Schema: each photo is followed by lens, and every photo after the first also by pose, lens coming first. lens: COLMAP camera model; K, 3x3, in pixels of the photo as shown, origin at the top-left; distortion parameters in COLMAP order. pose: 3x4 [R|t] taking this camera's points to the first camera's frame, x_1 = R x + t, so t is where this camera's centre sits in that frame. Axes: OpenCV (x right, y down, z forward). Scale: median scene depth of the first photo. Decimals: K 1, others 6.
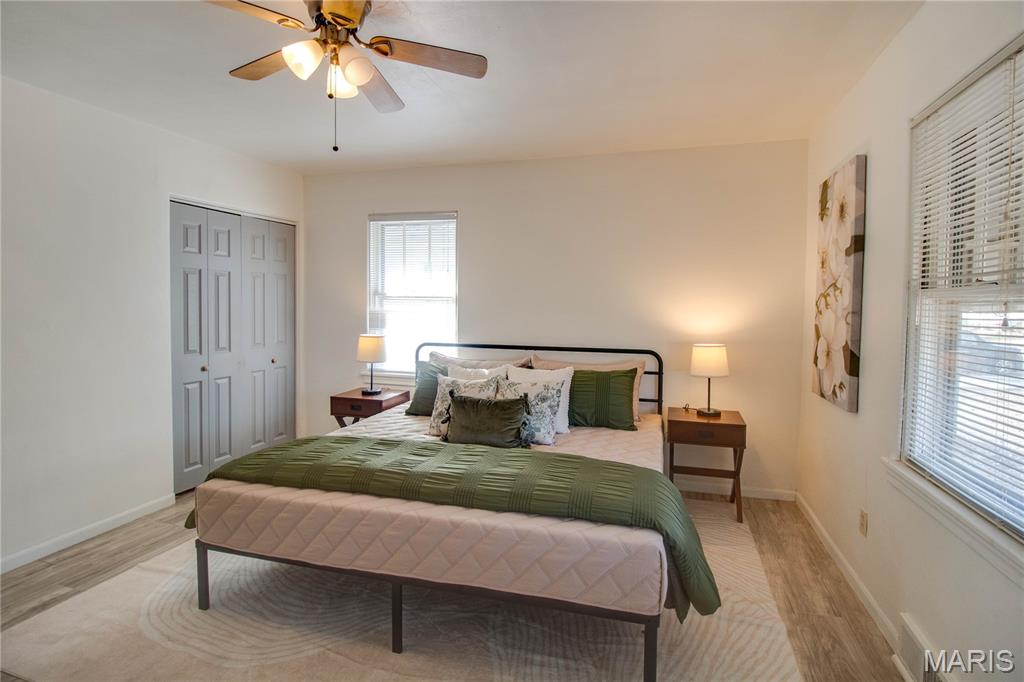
lens RADIAL K [[506.2, 0, 514.3], [0, 506.2, 324.8], [0, 0, 1]] dist [-0.003463, -0.000861]
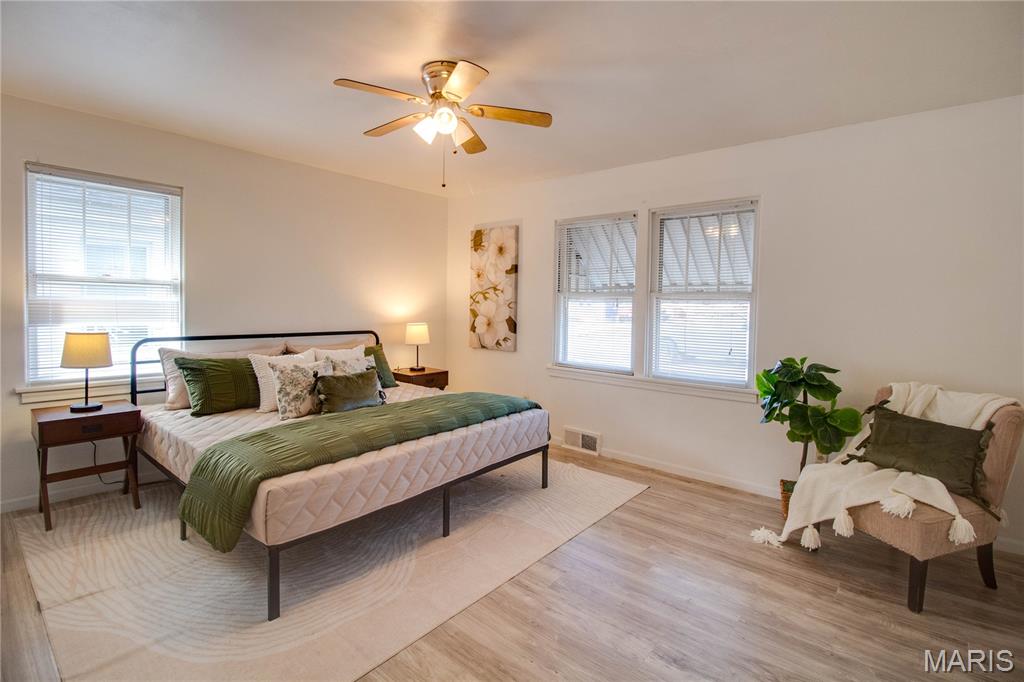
lens RADIAL K [[506.2, 0, 514.3], [0, 506.2, 324.8], [0, 0, 1]] dist [-0.003463, -0.000861]
pose [[0.386780, -0.041584, 0.921234, -0.901349], [0.022831, 0.999108, 0.035513, -0.004062], [-0.921890, 0.007297, 0.387384, 0.153892]]
